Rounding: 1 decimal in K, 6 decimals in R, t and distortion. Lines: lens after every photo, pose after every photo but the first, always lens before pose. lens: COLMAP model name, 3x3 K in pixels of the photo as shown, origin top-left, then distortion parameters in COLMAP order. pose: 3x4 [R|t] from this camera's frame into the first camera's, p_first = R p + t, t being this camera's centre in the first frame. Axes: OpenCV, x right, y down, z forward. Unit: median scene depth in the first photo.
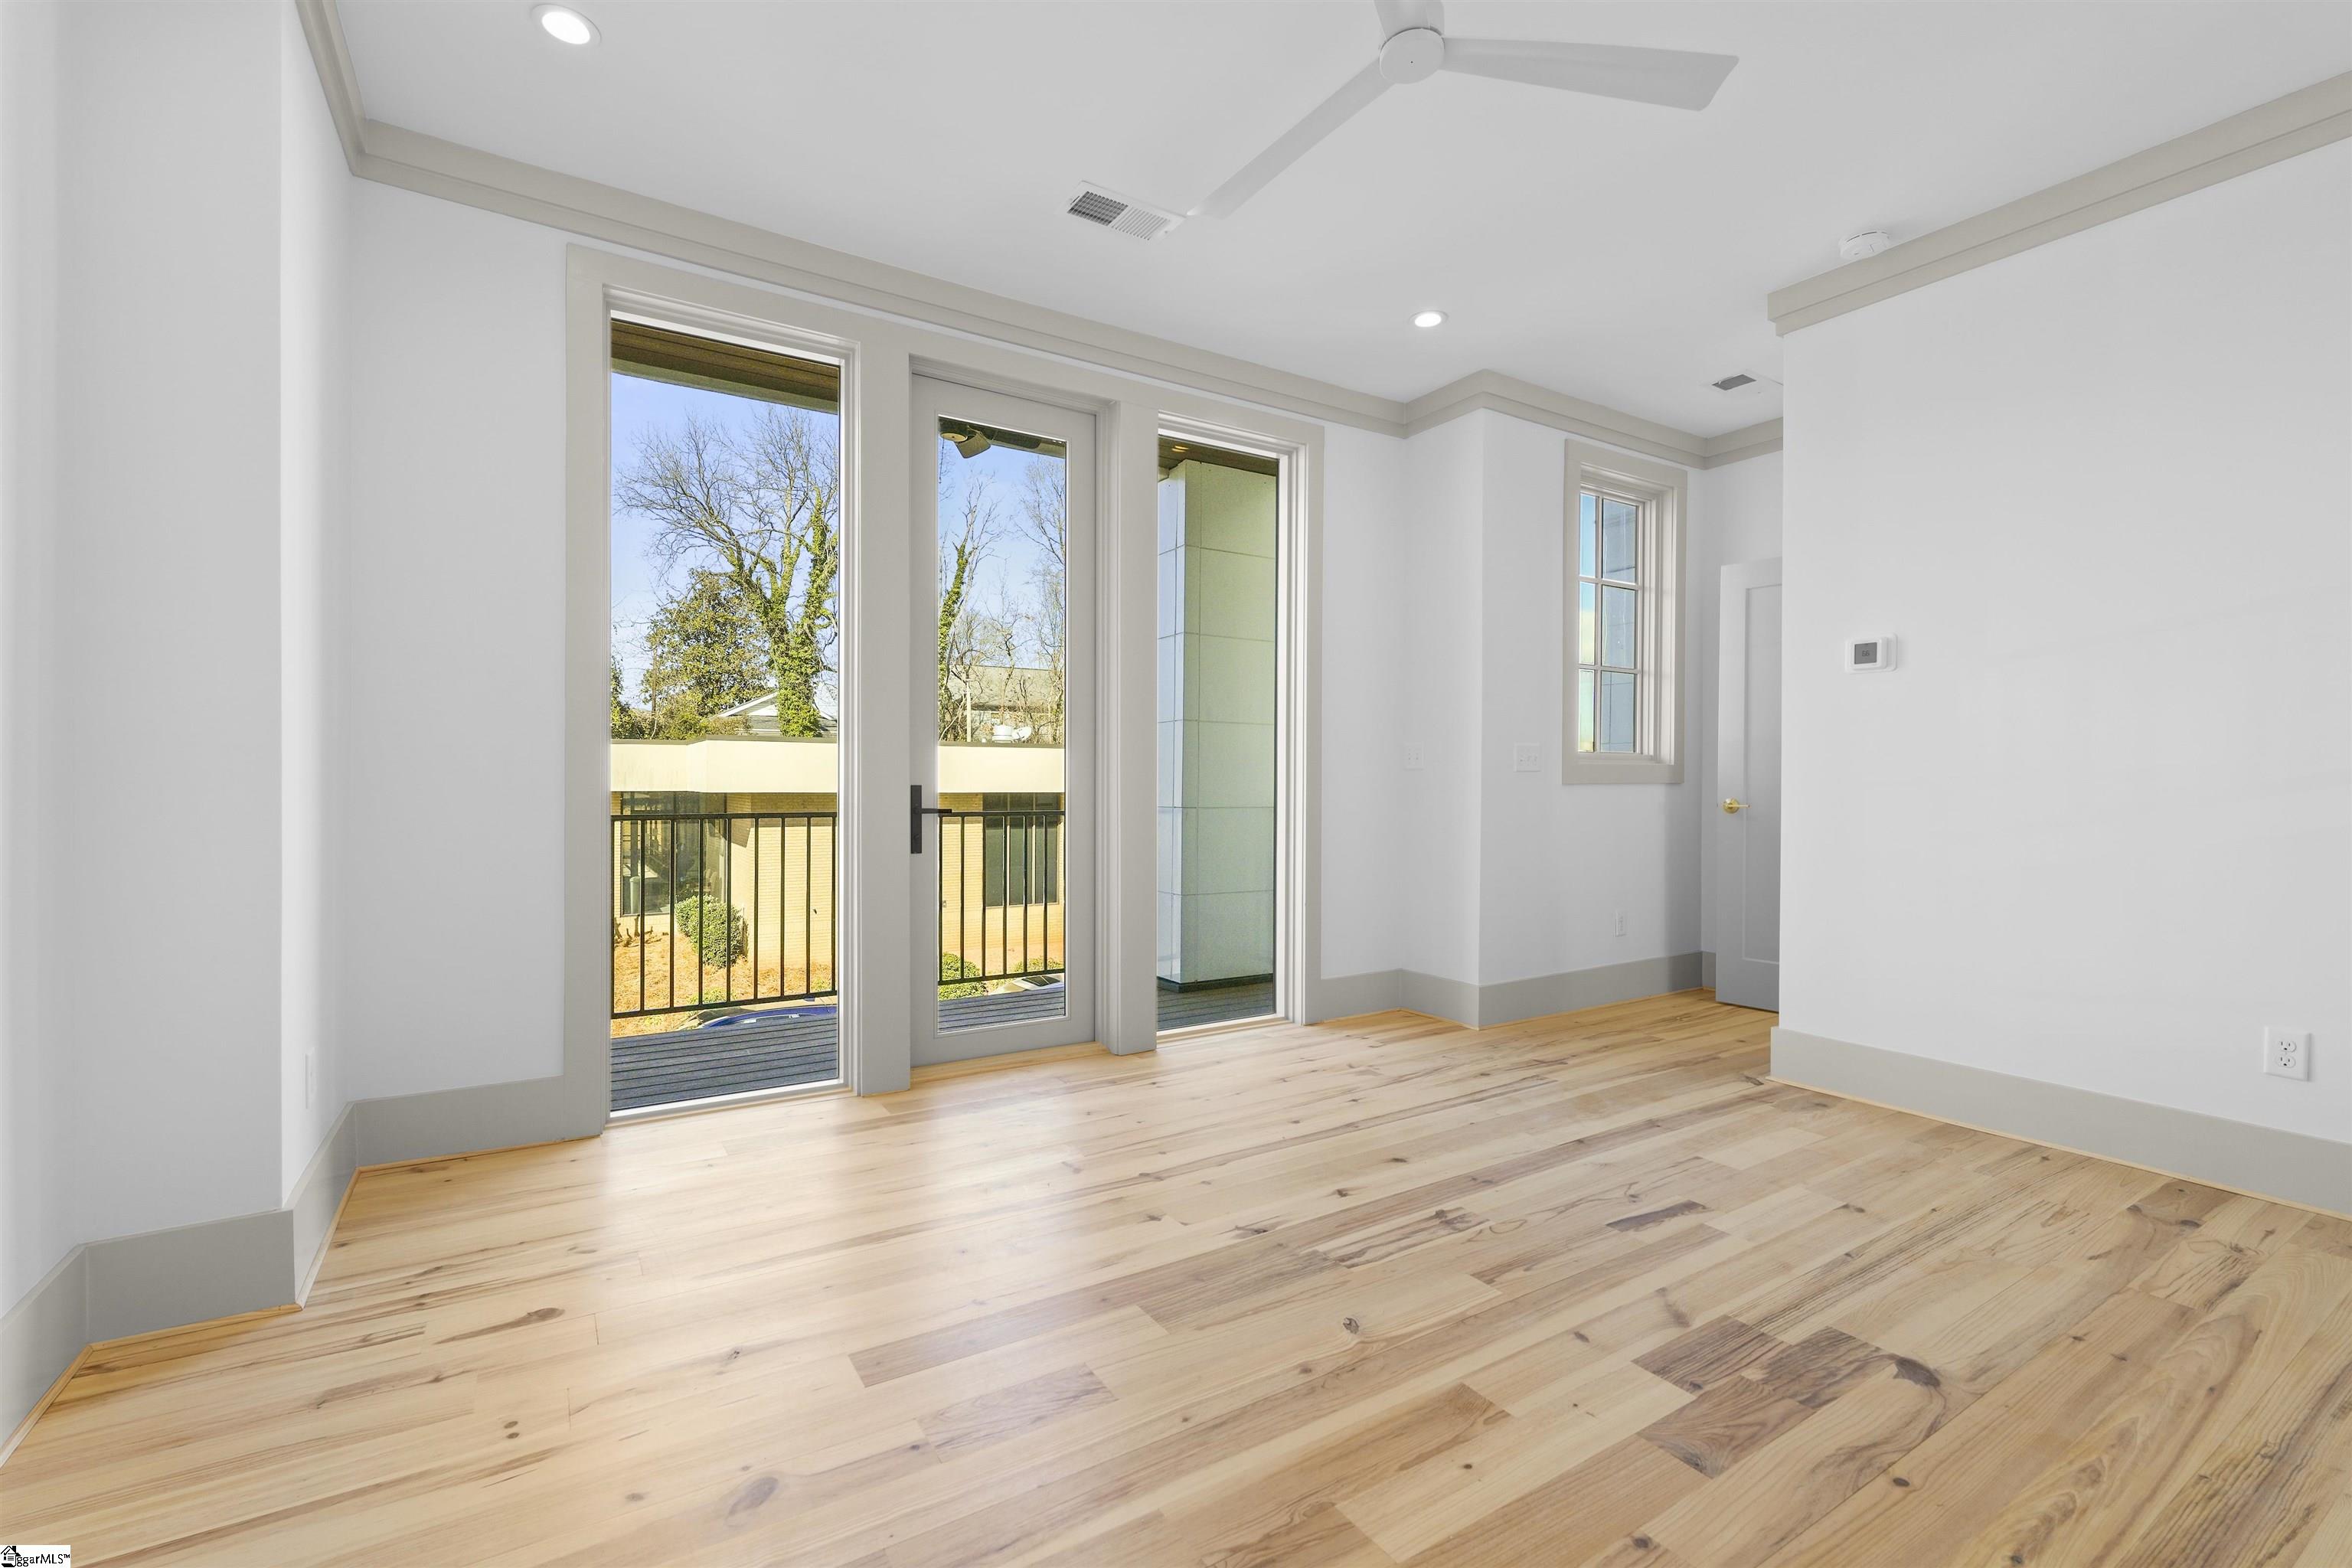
lens RADIAL K [[1015.6, 0, 1167.7], [0, 1015.6, 774.0], [0, 0, 1]] dist [-0.001038, 0.000563]
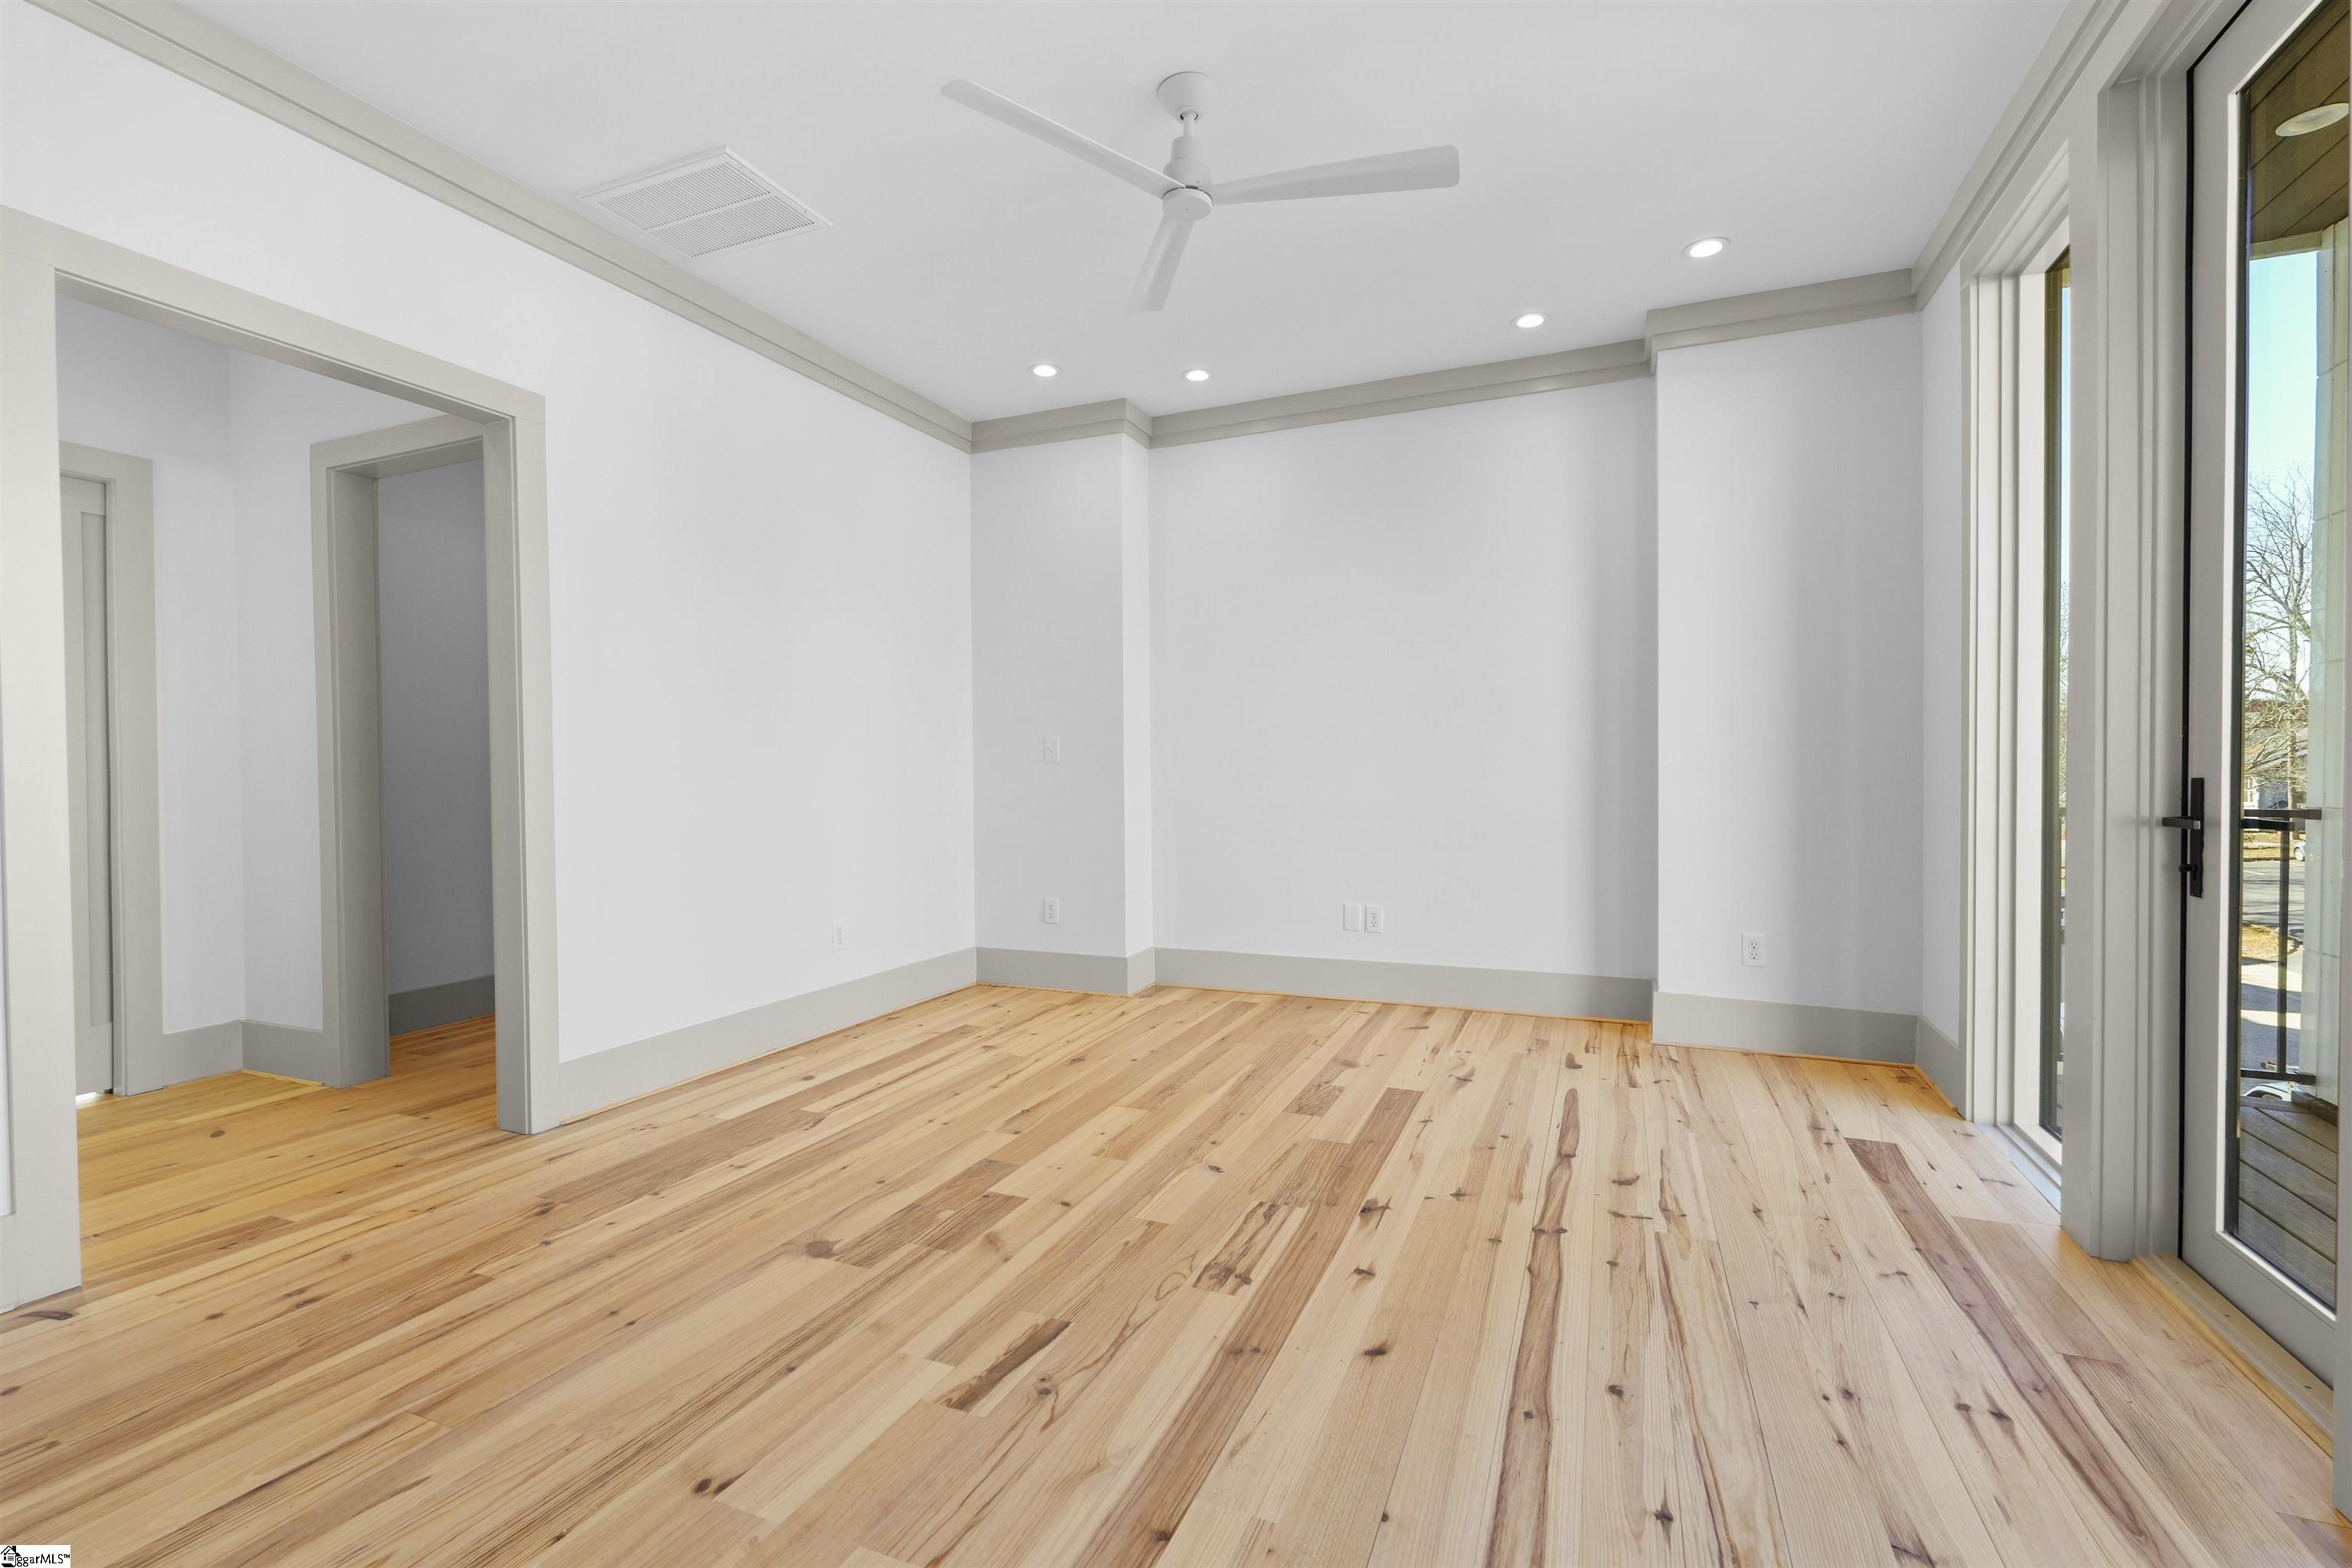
lens RADIAL K [[1015.6, 0, 1176.8], [0, 1015.6, 781.1], [0, 0, 1]] dist [-0.001038, 0.000563]
pose [[-0.818003, 0.005233, -0.575190, 0.969082], [0.004063, 0.999986, 0.003320, 0.016439], [0.575199, 0.000379, -0.818013, 2.009177]]
